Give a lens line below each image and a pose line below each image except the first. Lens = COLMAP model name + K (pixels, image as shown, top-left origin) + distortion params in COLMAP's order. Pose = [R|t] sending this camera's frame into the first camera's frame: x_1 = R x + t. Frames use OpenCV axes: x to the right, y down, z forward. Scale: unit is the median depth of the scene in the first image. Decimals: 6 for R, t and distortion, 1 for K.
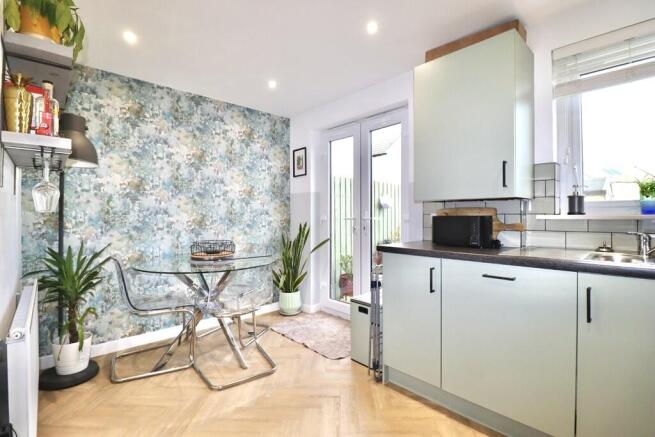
lens RADIAL K [[303.2, 0, 330.4], [0, 303.2, 215.8], [0, 0, 1]] dist [-0.000980, -0.011934]
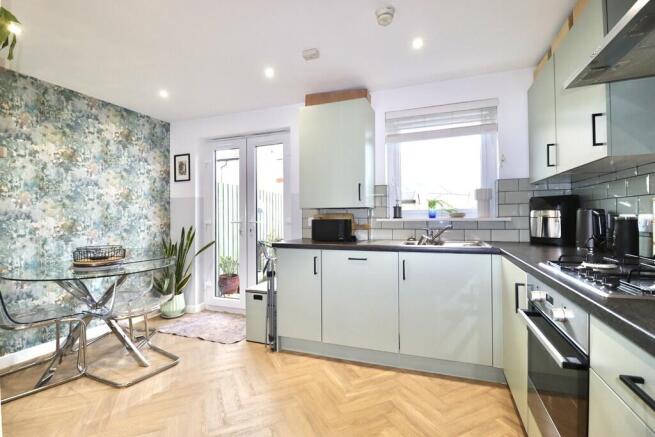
lens RADIAL K [[303.2, 0, 330.4], [0, 303.2, 215.8], [0, 0, 1]] dist [-0.000980, -0.011934]
pose [[0.894646, -0.000140, 0.446776, -0.144670], [0.004535, 0.999951, -0.008769, -0.003202], [-0.446753, 0.009871, 0.894603, -0.181813]]
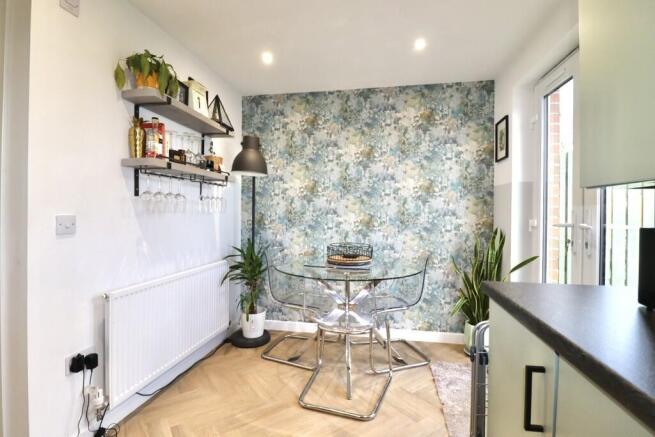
lens RADIAL K [[315.4, 0, 327.2], [0, 315.4, 214.3], [0, 0, 1]] dist [0.000726, 0.000080]
pose [[0.590785, 0.011061, -0.806753, 0.314883], [-0.011863, 0.999917, 0.005022, -0.010222], [0.806742, 0.006603, 0.590867, 0.348356]]
